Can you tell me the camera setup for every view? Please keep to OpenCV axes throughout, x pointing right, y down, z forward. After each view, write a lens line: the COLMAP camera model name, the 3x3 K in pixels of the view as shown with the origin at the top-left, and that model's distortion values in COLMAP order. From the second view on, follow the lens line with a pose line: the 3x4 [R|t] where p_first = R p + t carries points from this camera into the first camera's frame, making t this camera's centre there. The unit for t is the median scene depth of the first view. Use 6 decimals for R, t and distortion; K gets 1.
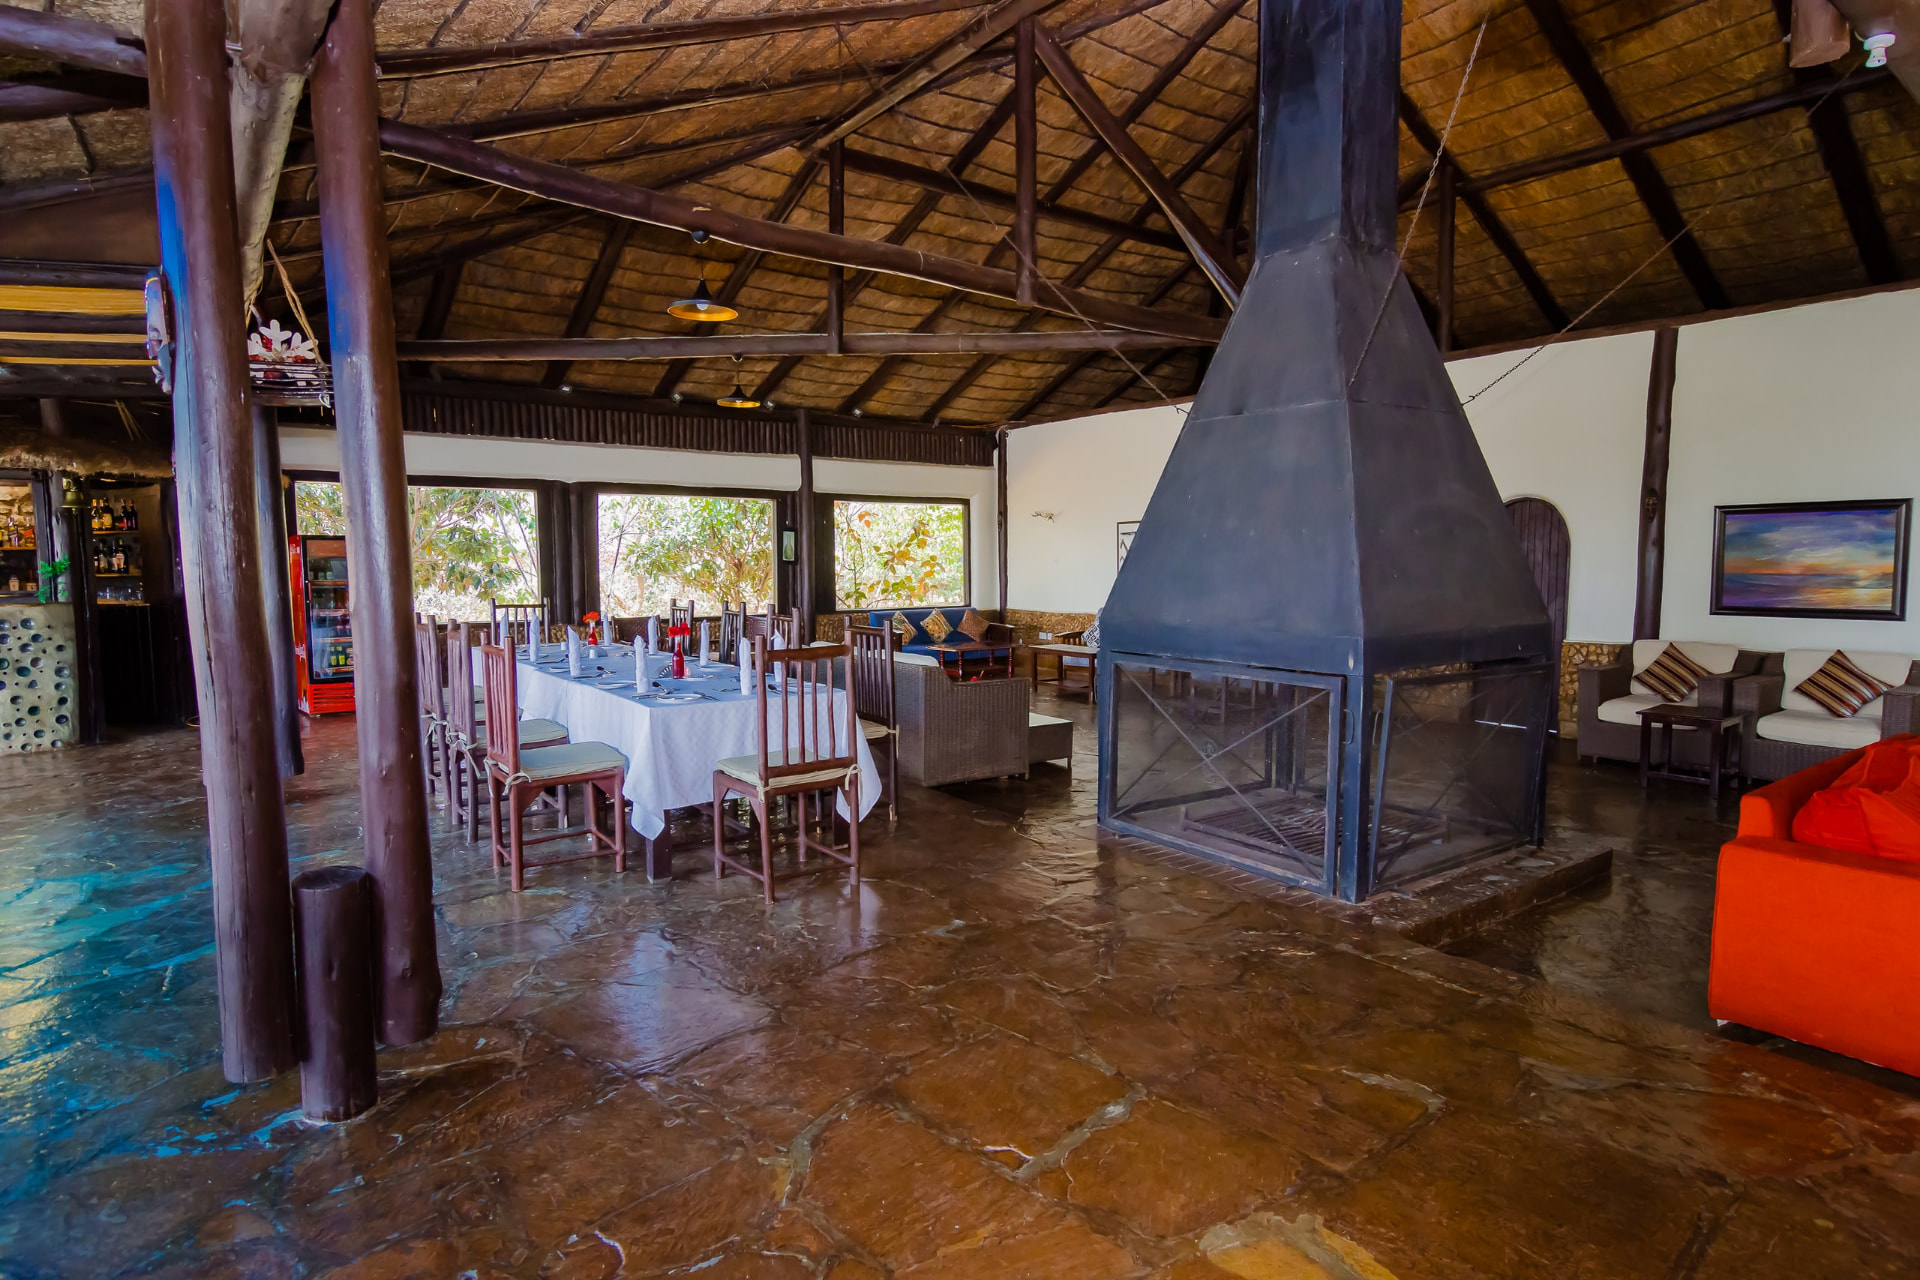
lens RADIAL K [[1018.3, 0, 952.4], [0, 1018.3, 641.5], [0, 0, 1]] dist [-0.002829, -0.001865]
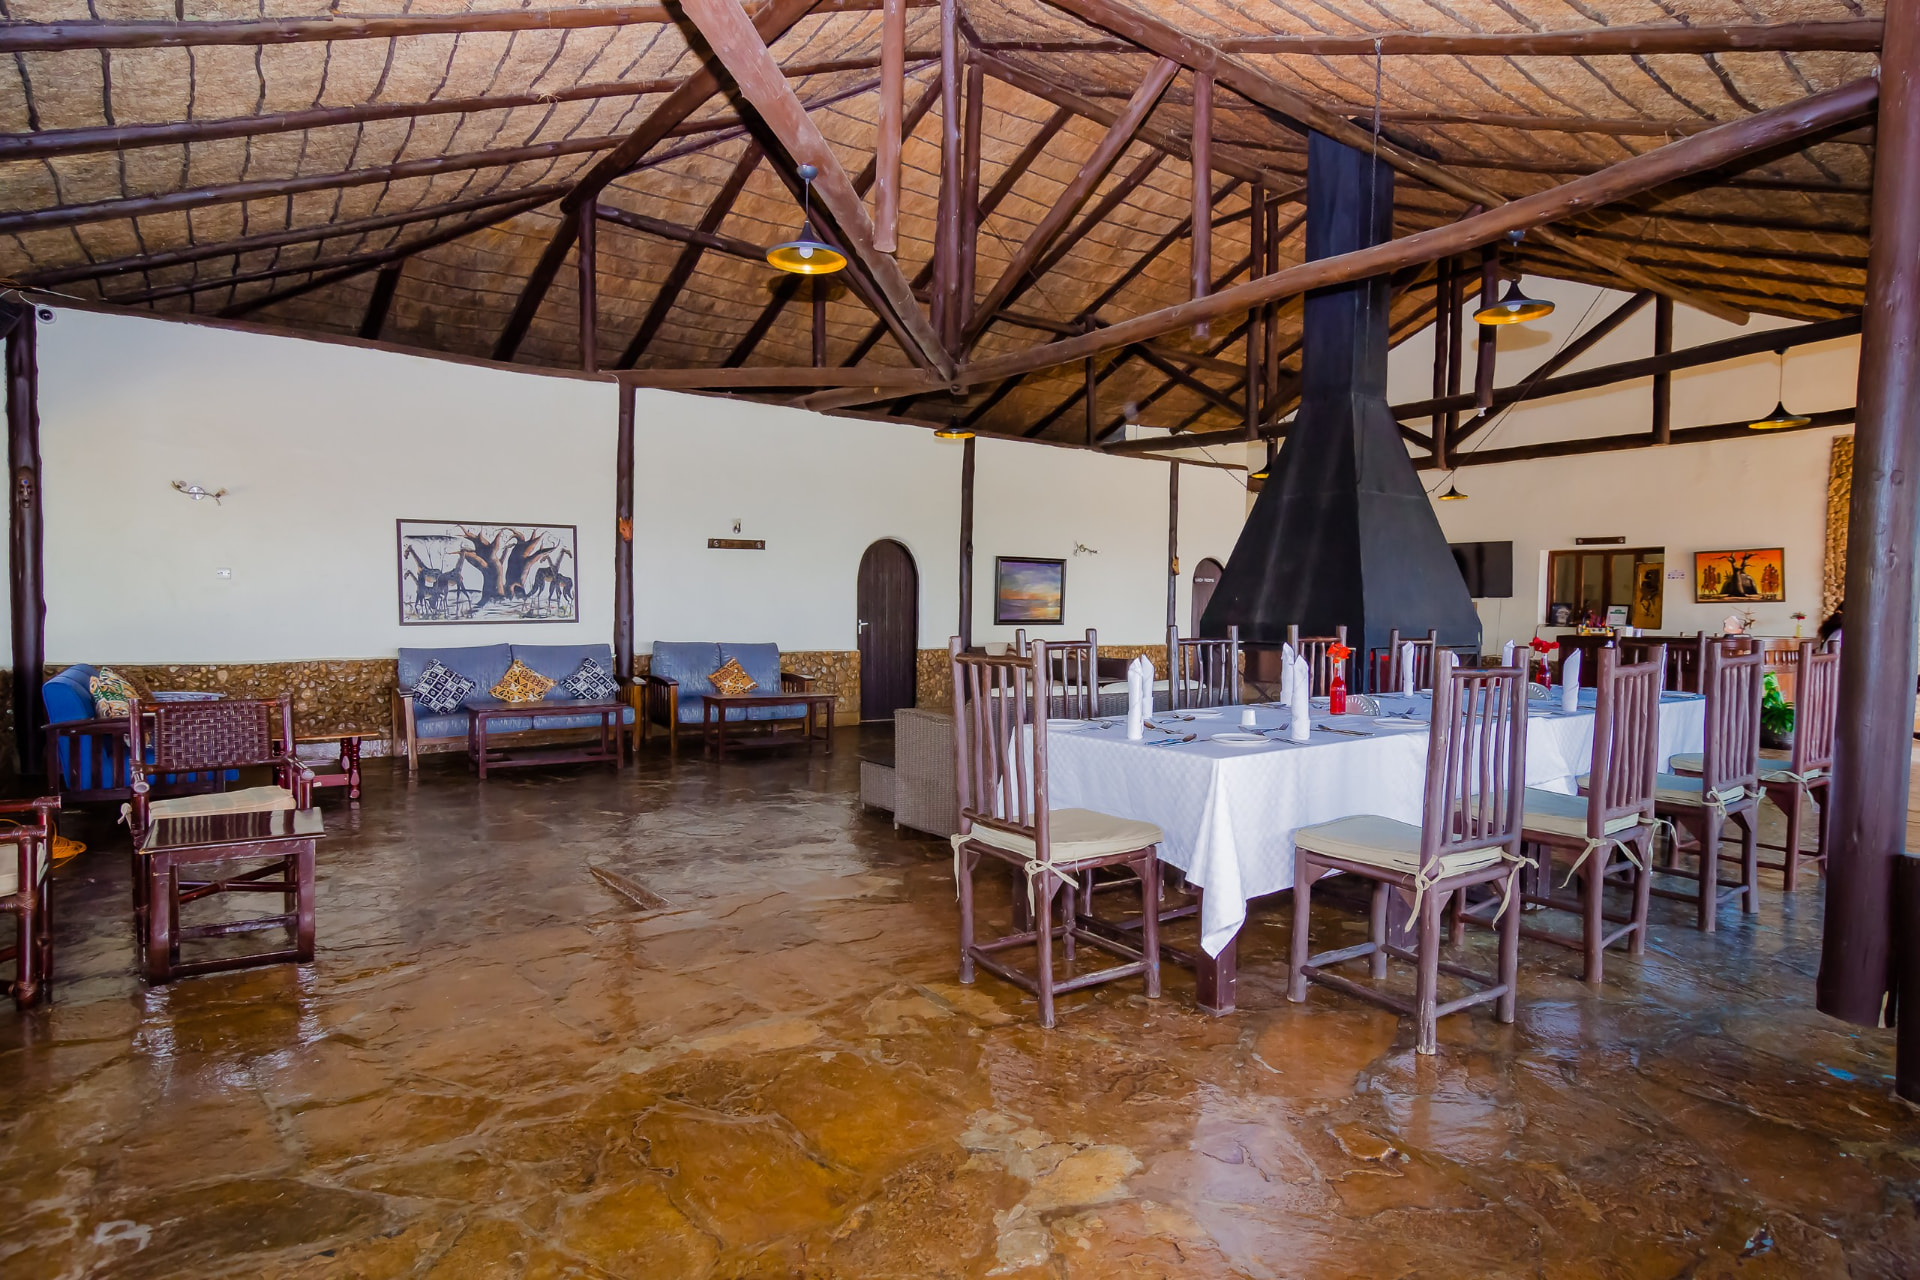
lens RADIAL K [[1018.3, 0, 955.8], [0, 1018.3, 630.0], [0, 0, 1]] dist [-0.002829, -0.001865]
pose [[0.017345, -0.016637, 0.999711, -0.833376], [0.072613, 0.997242, 0.015336, -0.047999], [-0.997209, 0.072326, 0.018505, 1.048109]]
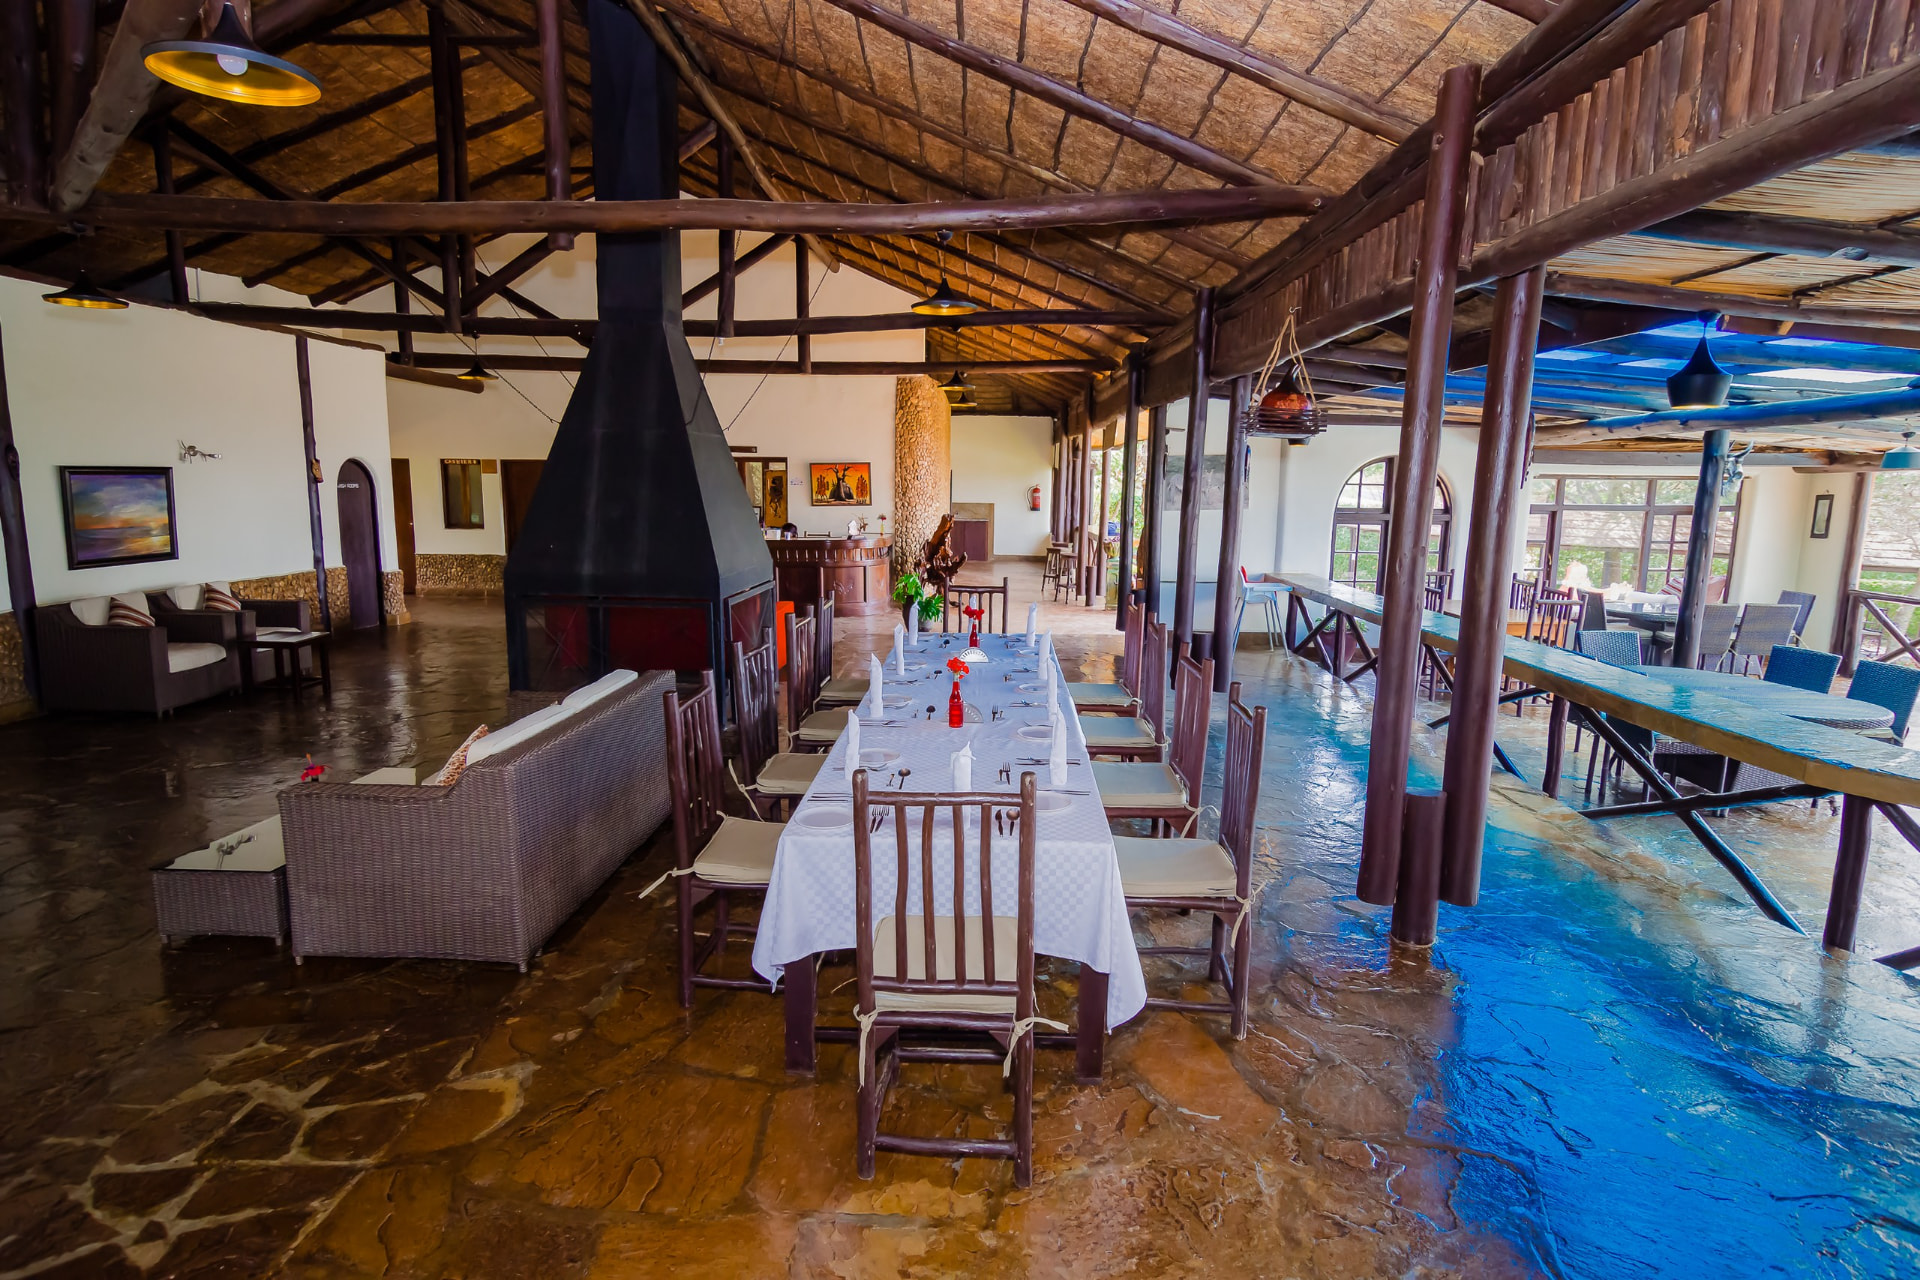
lens RADIAL K [[1018.3, 0, 965.9], [0, 1018.3, 640.6], [0, 0, 1]] dist [-0.002829, -0.001865]
pose [[-0.786302, -0.099972, 0.609700, -0.636346], [0.045297, 0.974839, 0.218261, -0.144673], [-0.616179, 0.199236, -0.761989, 1.263586]]
